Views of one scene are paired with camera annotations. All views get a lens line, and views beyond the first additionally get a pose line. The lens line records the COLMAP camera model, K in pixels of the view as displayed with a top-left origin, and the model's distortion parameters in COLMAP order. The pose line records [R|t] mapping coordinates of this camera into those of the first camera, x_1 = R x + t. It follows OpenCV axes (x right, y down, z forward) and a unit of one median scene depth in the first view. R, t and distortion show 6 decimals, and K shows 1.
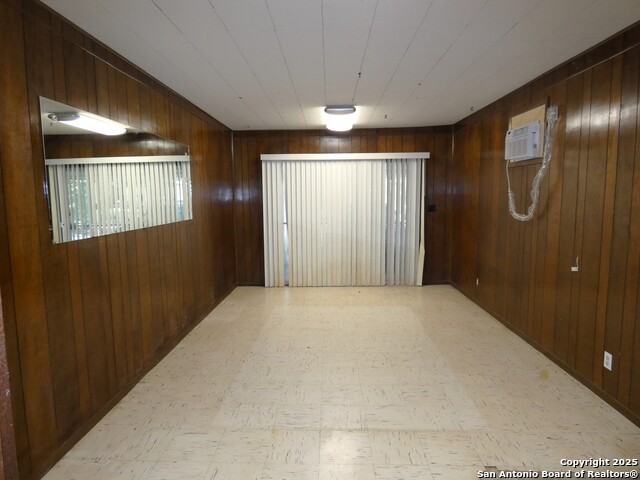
lens RADIAL K [[379.9, 0, 317.1], [0, 379.9, 238.8], [0, 0, 1]] dist [0.003132, -0.017080]
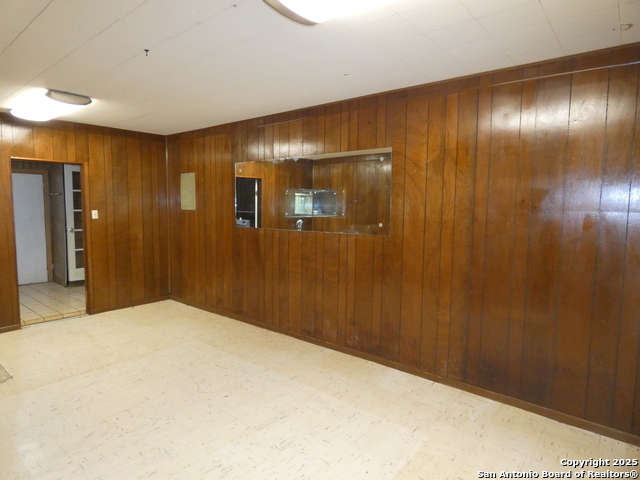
lens RADIAL K [[379.9, 0, 317.1], [0, 379.9, 238.8], [0, 0, 1]] dist [0.003132, -0.017080]
pose [[-0.607389, 0.071151, -0.791212, 0.627628], [-0.093577, 0.982639, 0.160202, -0.247893], [0.788874, 0.171345, -0.590186, 2.088576]]
